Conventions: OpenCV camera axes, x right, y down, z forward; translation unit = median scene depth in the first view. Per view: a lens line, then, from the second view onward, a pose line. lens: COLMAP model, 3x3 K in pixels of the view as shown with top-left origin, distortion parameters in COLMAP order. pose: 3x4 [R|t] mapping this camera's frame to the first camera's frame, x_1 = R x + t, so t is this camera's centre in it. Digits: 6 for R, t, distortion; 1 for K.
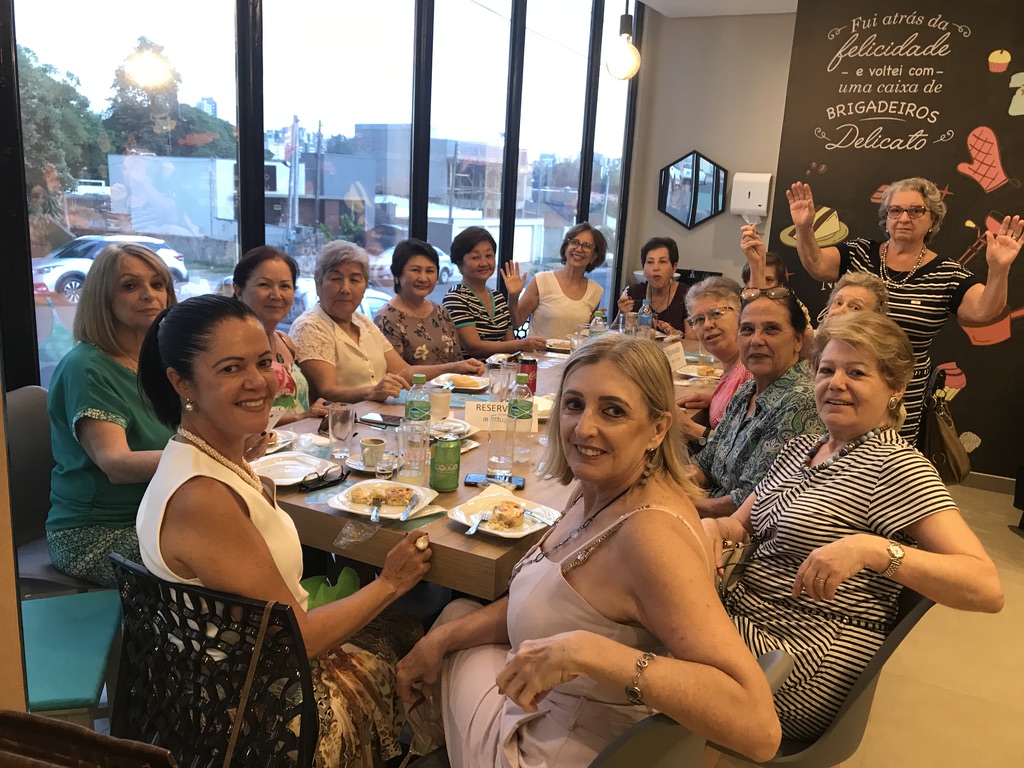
lens RADIAL K [[839.6, 0, 512.7], [0, 839.6, 383.4], [0, 0, 1]] dist [-0.012116, 0.017590]
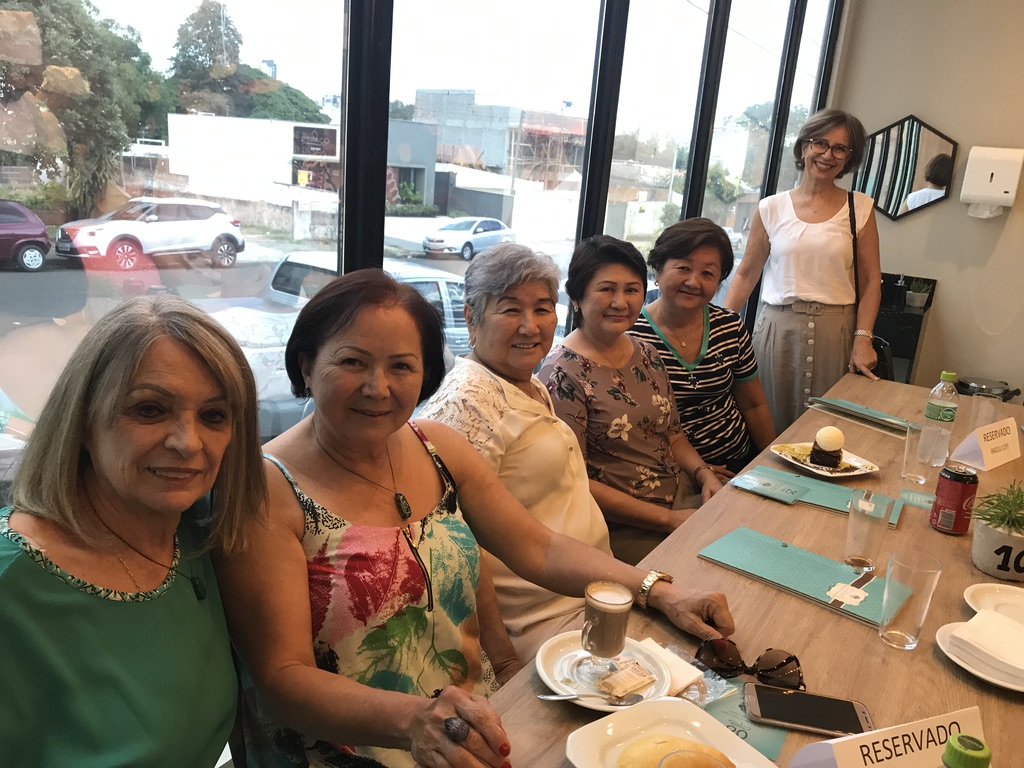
lens RADIAL K [[839.6, 0, 520.7], [0, 839.6, 387.1], [0, 0, 1]] dist [-0.012116, 0.017590]
pose [[0.998053, 0.042047, -0.046065, -0.175883], [-0.040348, 0.998493, 0.037208, -0.095122], [0.047560, -0.035277, 0.998245, 0.445711]]
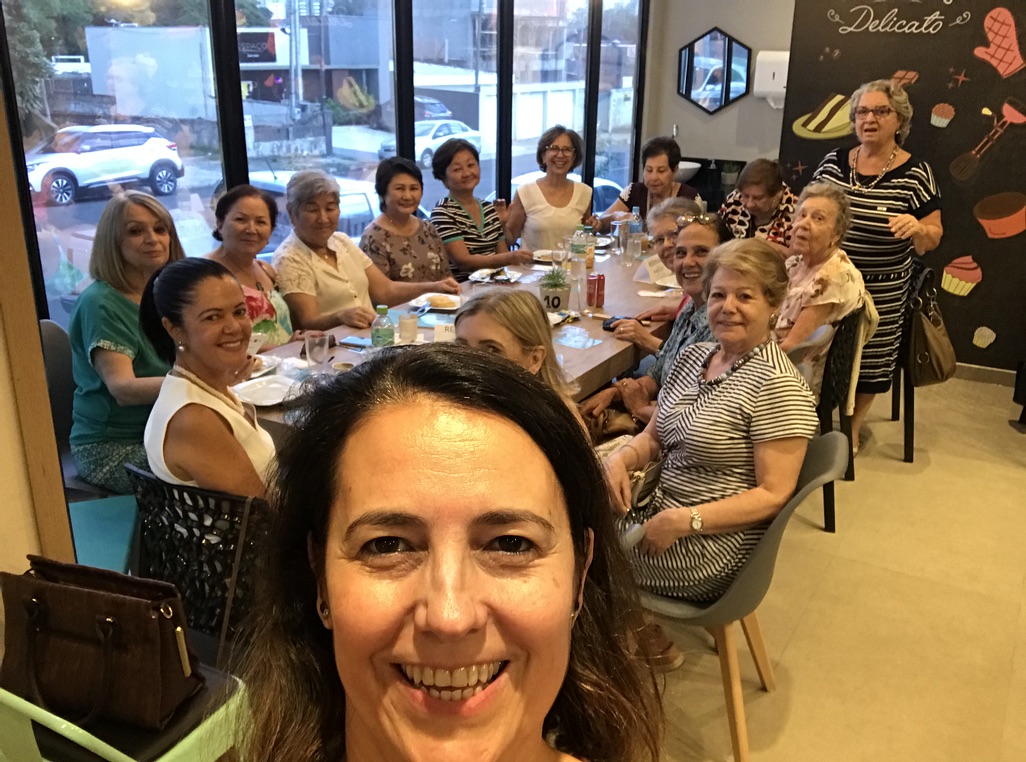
lens RADIAL K [[963.7, 0, 531.5], [0, 963.7, 363.3], [0, 0, 1]] dist [-0.036342, 0.000000]
pose [[0.999178, -0.026208, -0.030931, 0.071963], [0.028955, 0.995339, 0.091990, -0.026009], [0.028376, -0.092810, 0.995279, -0.164568]]
